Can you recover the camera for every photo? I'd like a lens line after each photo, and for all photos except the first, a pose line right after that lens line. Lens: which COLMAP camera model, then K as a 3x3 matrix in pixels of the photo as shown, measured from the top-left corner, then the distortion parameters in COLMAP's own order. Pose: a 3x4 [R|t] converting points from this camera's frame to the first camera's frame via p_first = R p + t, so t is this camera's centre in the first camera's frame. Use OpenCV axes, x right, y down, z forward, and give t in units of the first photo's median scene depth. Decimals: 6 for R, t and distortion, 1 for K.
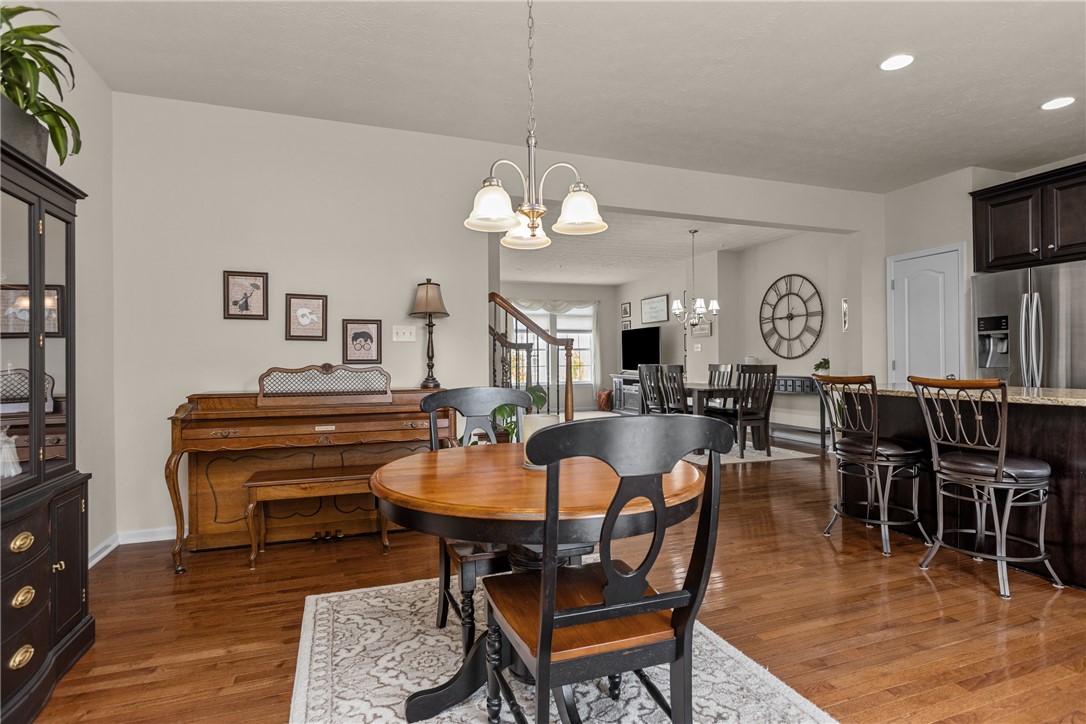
lens RADIAL K [[551.5, 0, 550.1], [0, 551.5, 362.7], [0, 0, 1]] dist [-0.003101, -0.000951]
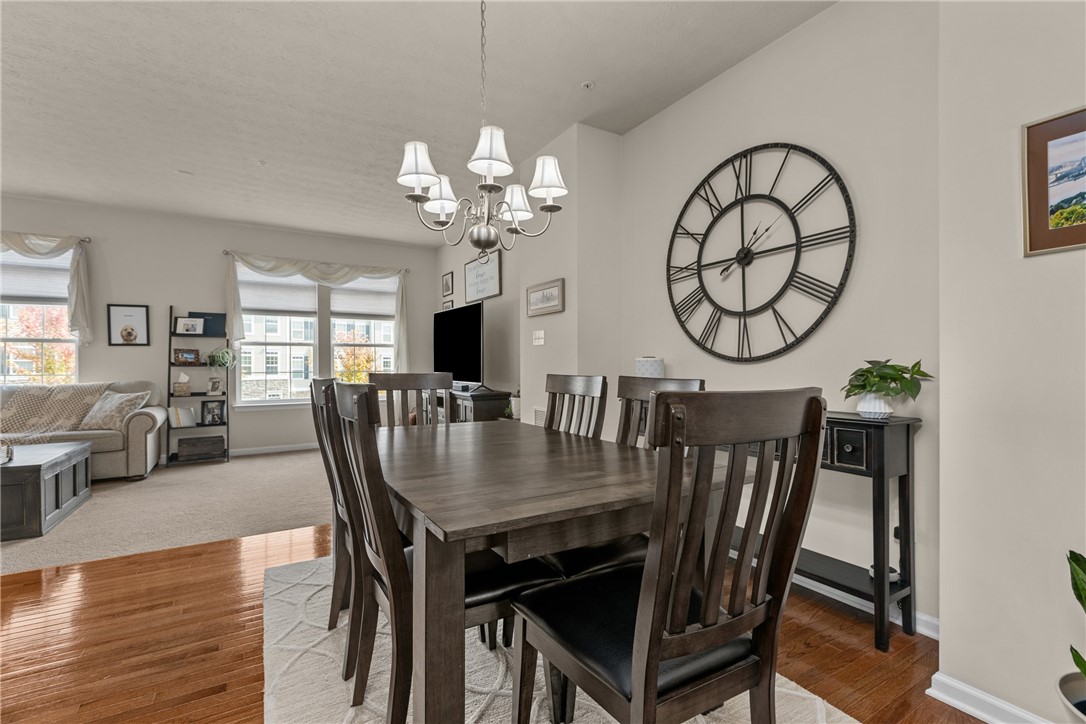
lens RADIAL K [[486.6, 0, 547.7], [0, 486.6, 363.5], [0, 0, 1]] dist [0.001084, -0.001298]
pose [[0.981067, 0.010142, 0.193402, 0.240837], [-0.008818, 0.999931, -0.007706, -0.002151], [-0.193467, 0.005855, 0.981089, 0.722540]]
